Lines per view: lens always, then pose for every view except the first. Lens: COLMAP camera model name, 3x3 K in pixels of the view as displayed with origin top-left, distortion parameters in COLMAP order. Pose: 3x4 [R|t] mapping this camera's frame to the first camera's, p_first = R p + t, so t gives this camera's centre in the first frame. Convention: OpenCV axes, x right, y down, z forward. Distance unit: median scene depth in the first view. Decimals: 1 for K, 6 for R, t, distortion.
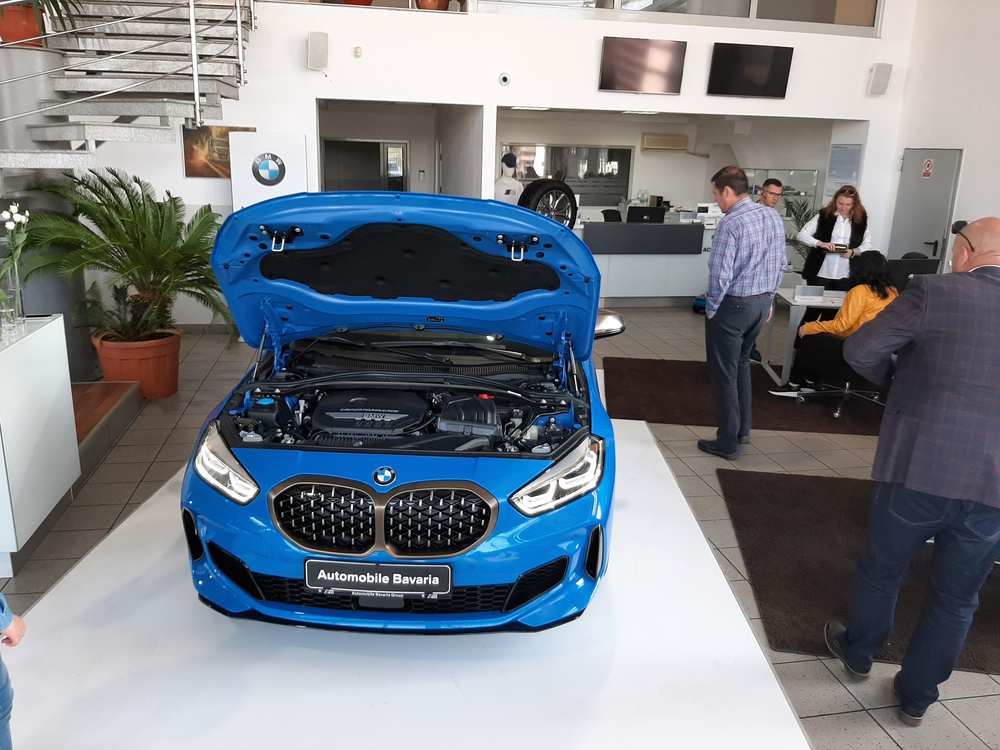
lens RADIAL K [[781.4, 0, 496.9], [0, 781.4, 370.6], [0, 0, 1]] dist [0.089719, -0.174965]
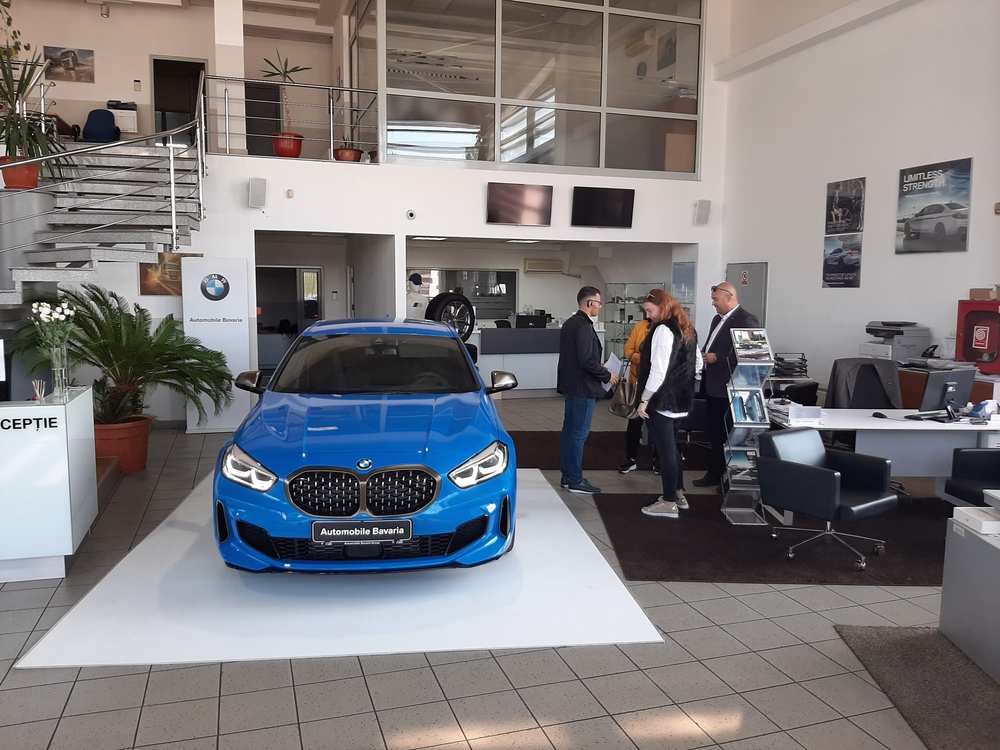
lens RADIAL K [[781.4, 0, 496.9], [0, 781.4, 370.6], [0, 0, 1]] dist [0.089719, -0.174965]
pose [[0.990406, -0.033081, 0.134173, -0.052778], [0.053873, 0.986534, -0.154431, 0.123809], [-0.127257, 0.160177, 0.978851, -0.325588]]
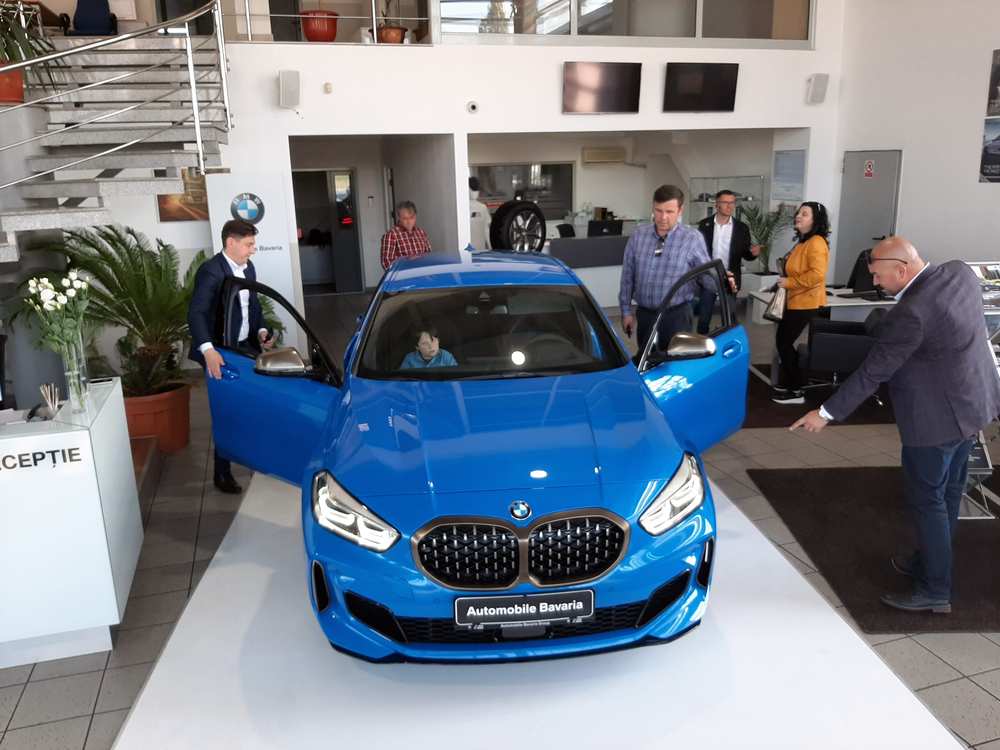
lens RADIAL K [[790.5, 0, 495.7], [0, 790.5, 365.5], [0, 0, 1]] dist [0.079495, -0.170313]
pose [[0.991401, -0.081850, 0.102100, -0.162731], [0.084176, 0.996276, -0.018675, -0.025072], [-0.100191, 0.027109, 0.994599, -0.033275]]
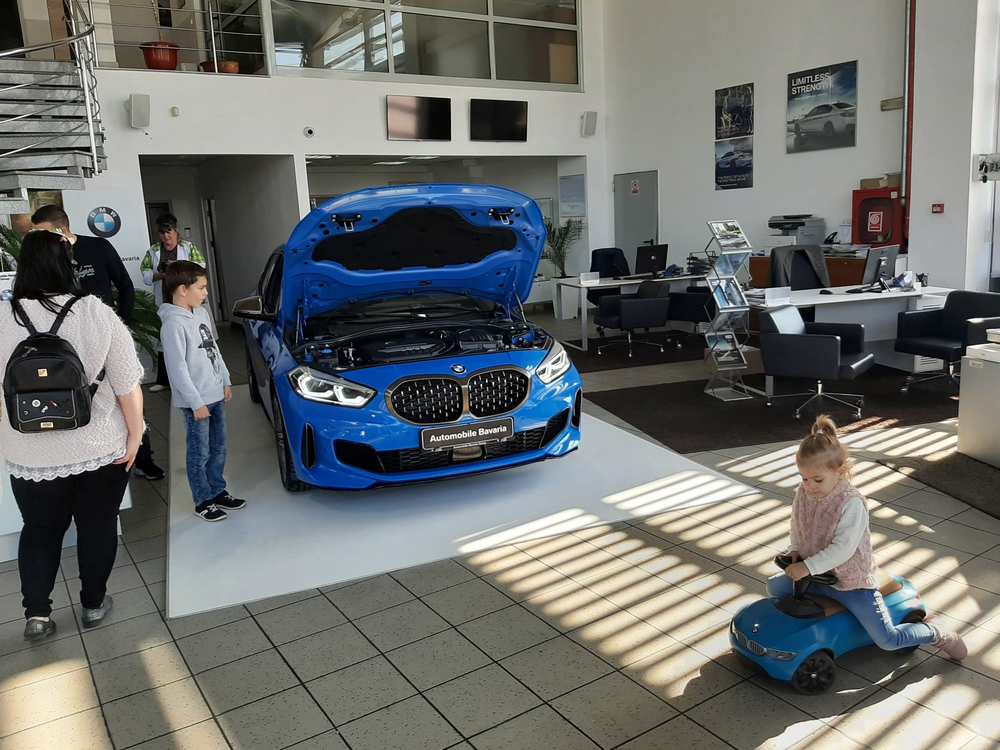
lens RADIAL K [[799.2, 0, 511.8], [0, 799.2, 373.9], [0, 0, 1]] dist [0.065972, -0.119744]
pose [[0.912407, -0.148884, 0.381245, -0.385362], [0.177841, 0.983177, -0.041664, 0.137425], [-0.368628, 0.105816, 0.923535, -0.272730]]
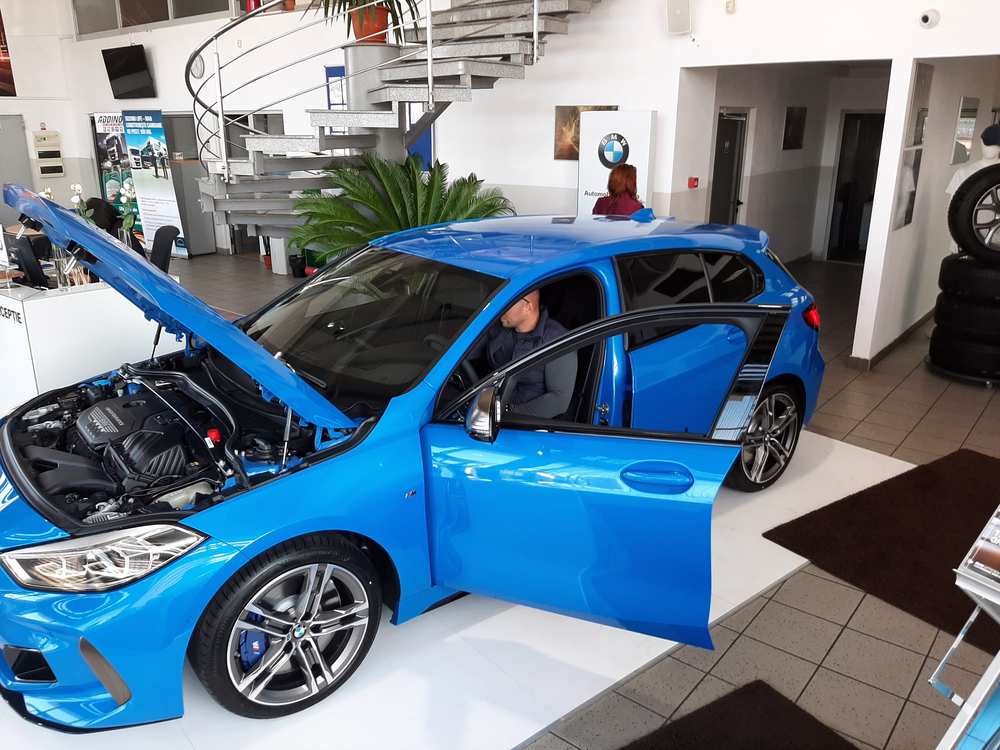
lens RADIAL K [[792.7, 0, 526.6], [0, 792.7, 376.5], [0, 0, 1]] dist [0.047019, -0.134485]
pose [[0.670051, 0.198790, -0.715202, 0.590233], [-0.177802, 0.978409, 0.105370, -0.128466], [0.720707, 0.056561, 0.690929, 0.497353]]
